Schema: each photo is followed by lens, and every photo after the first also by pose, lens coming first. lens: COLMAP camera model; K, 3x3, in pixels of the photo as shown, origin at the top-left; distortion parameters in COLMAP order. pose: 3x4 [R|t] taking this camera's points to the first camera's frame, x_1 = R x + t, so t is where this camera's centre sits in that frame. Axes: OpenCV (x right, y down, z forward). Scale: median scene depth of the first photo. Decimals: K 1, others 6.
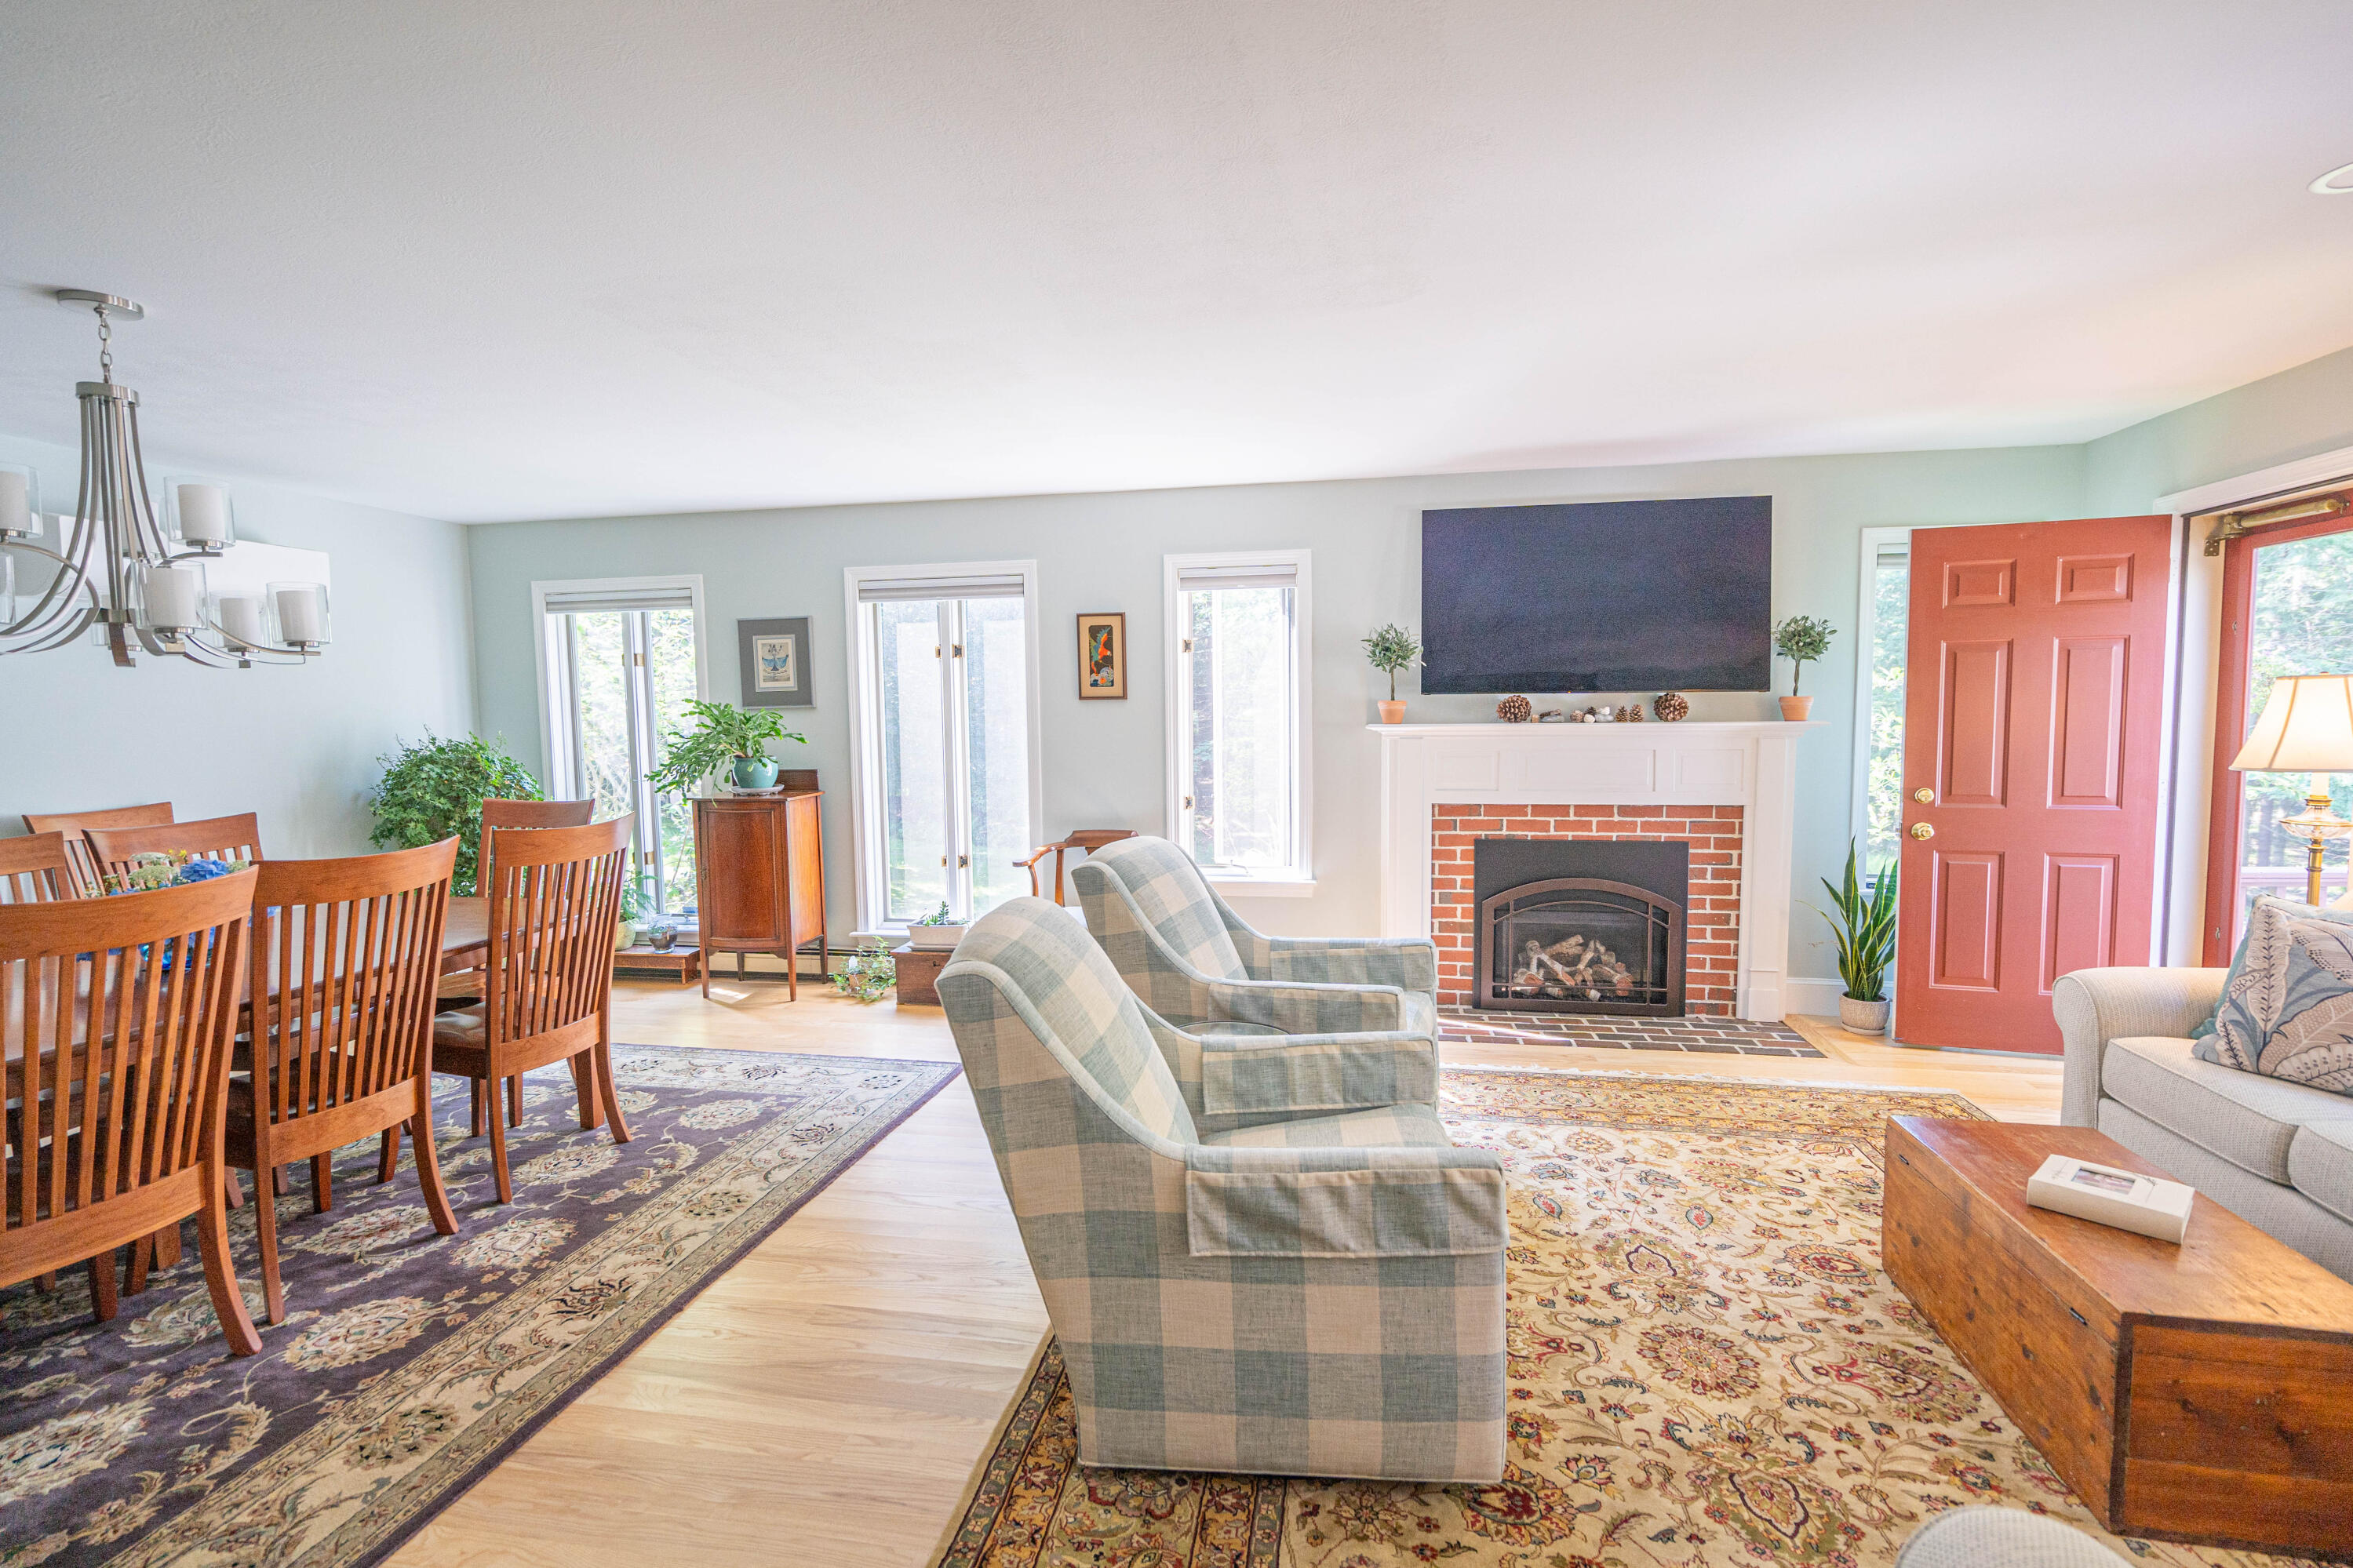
lens RADIAL K [[1076.7, 0, 1166.2], [0, 1076.7, 781.9], [0, 0, 1]] dist [-0.008129, 0.002636]
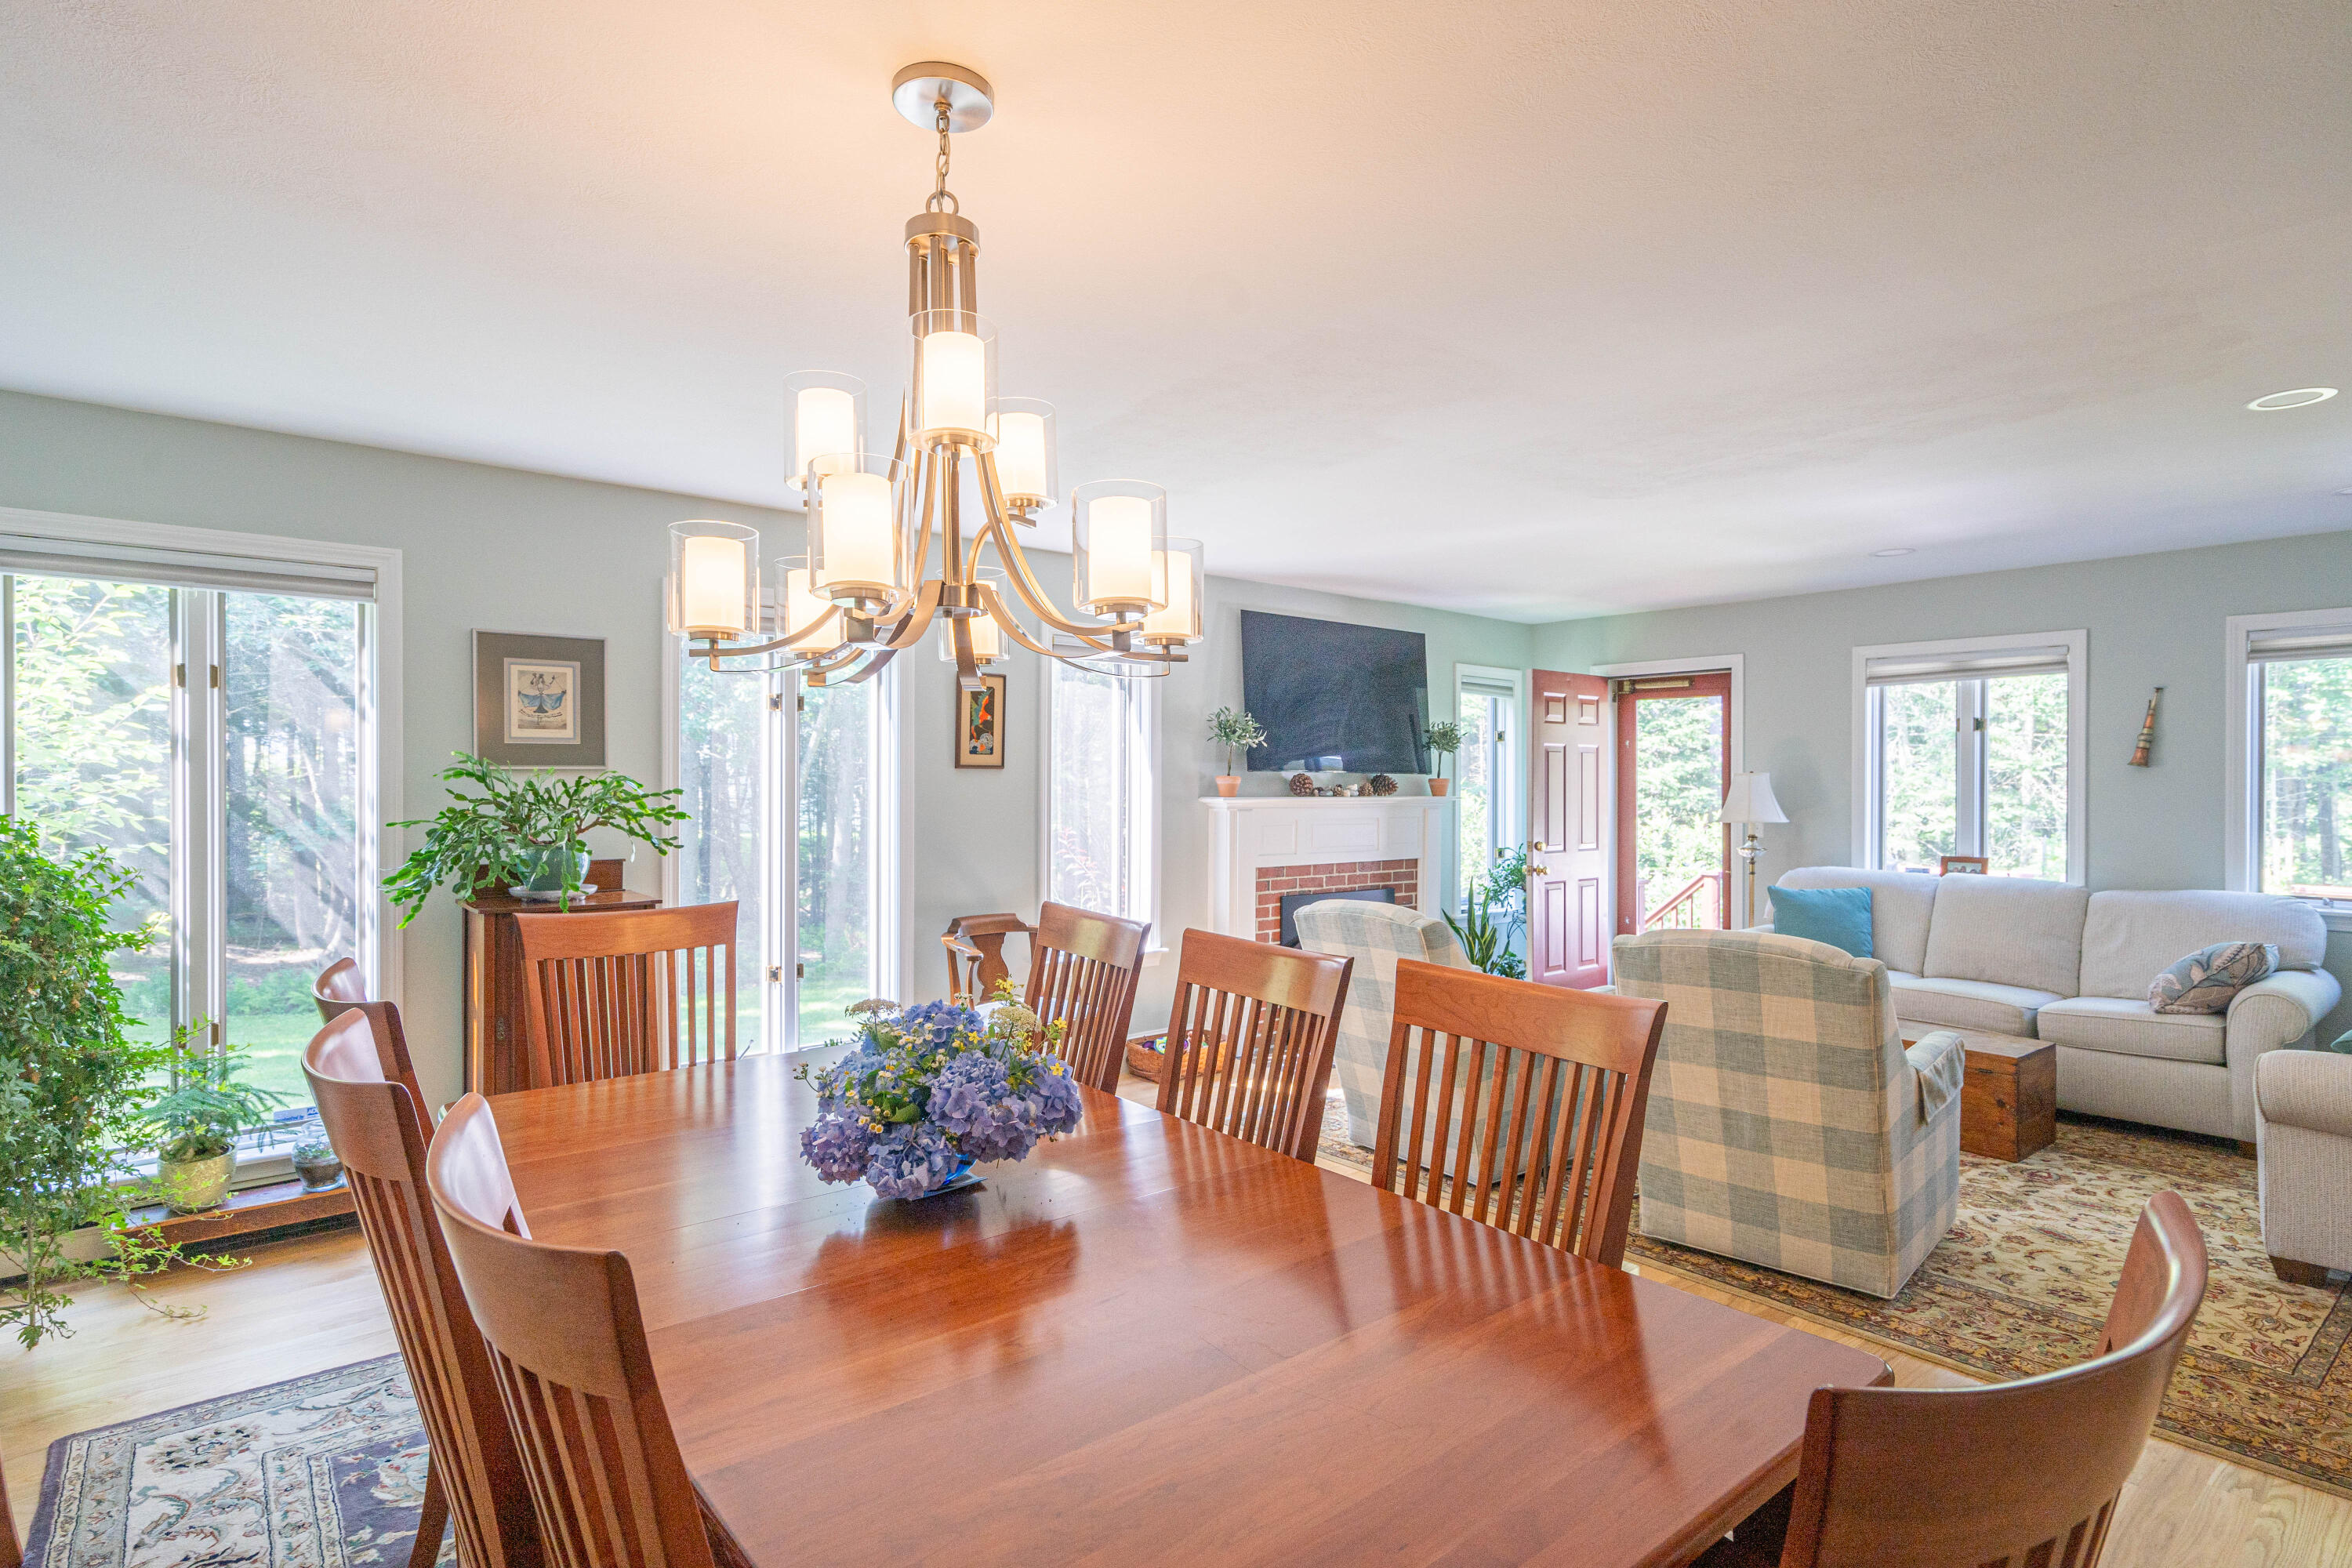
lens RADIAL K [[1178.4, 0, 1170.9], [0, 1178.4, 793.5], [0, 0, 1]] dist [0.000707, 0.000143]
pose [[0.645798, 0.008946, 0.763456, -0.754316], [0.043887, 0.997843, -0.048816, -0.000830], [-0.762246, 0.065031, 0.644012, 0.264801]]
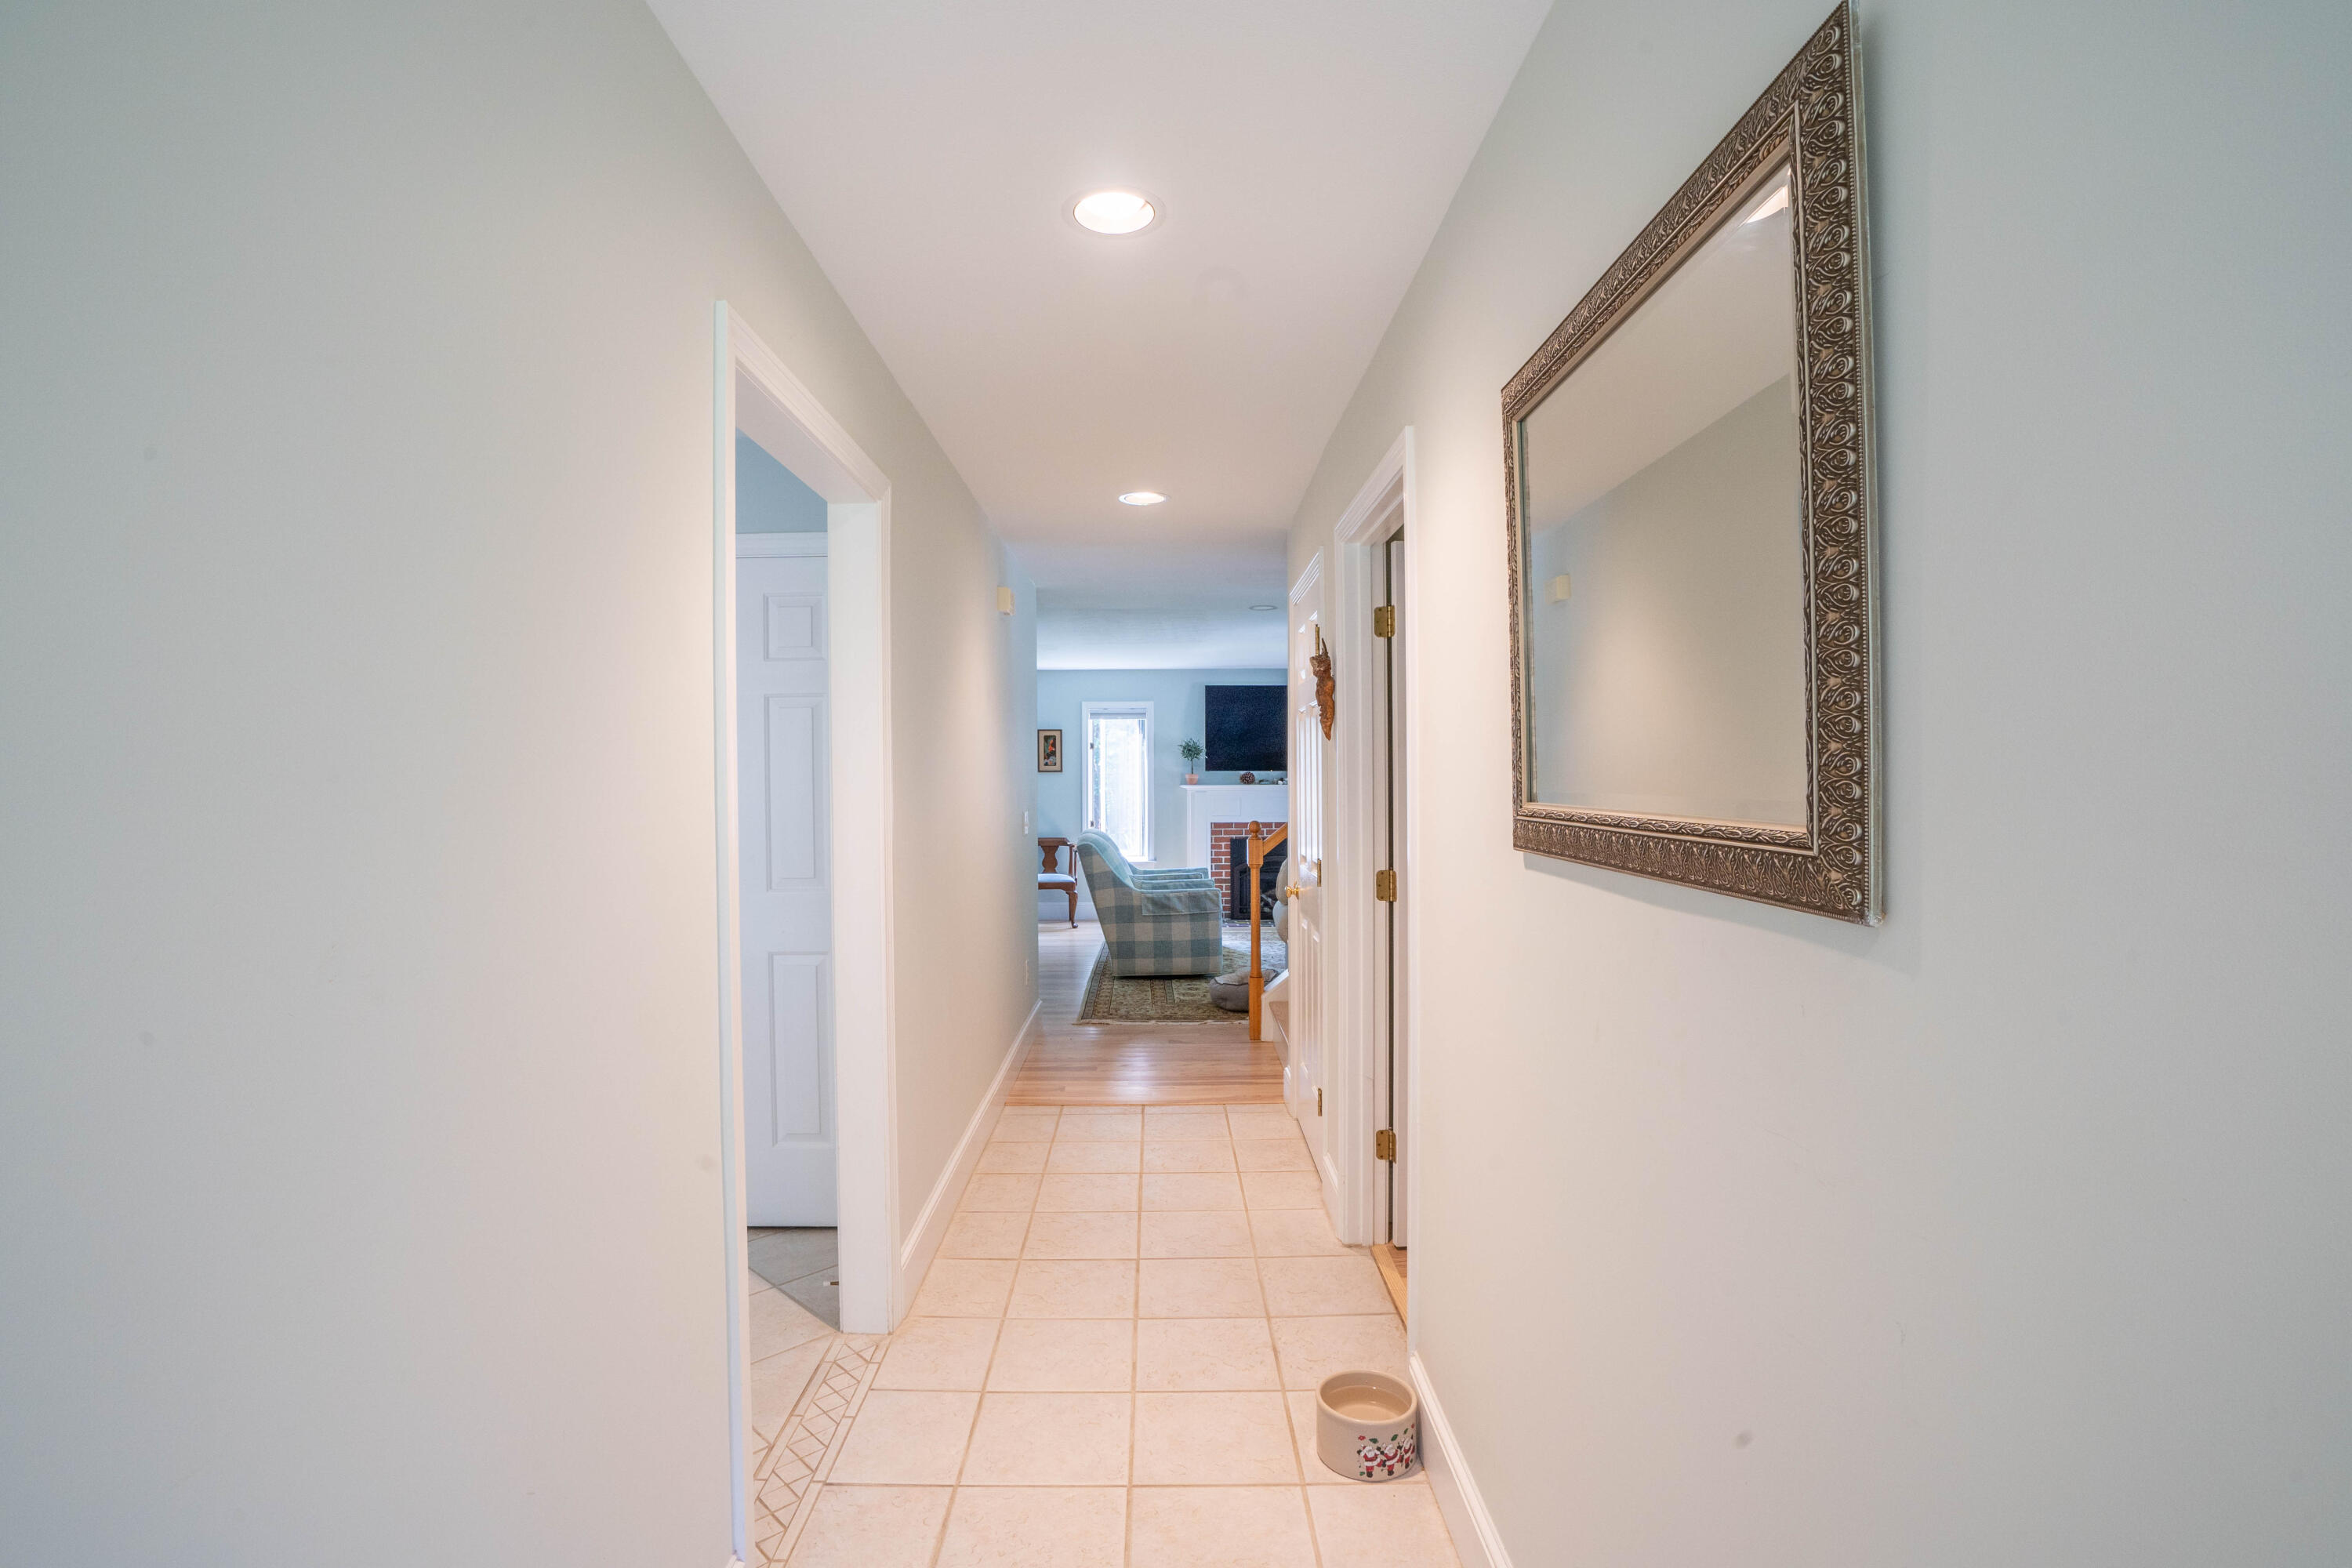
lens RADIAL K [[1076.4, 0, 1177.6], [0, 1076.4, 774.7], [0, 0, 1]] dist [-0.008129, 0.002636]
pose [[0.981514, 0.006464, 0.191282, -0.222883], [0.007358, 0.997416, -0.071460, 0.077245], [-0.191250, 0.071546, 0.978930, -1.066581]]
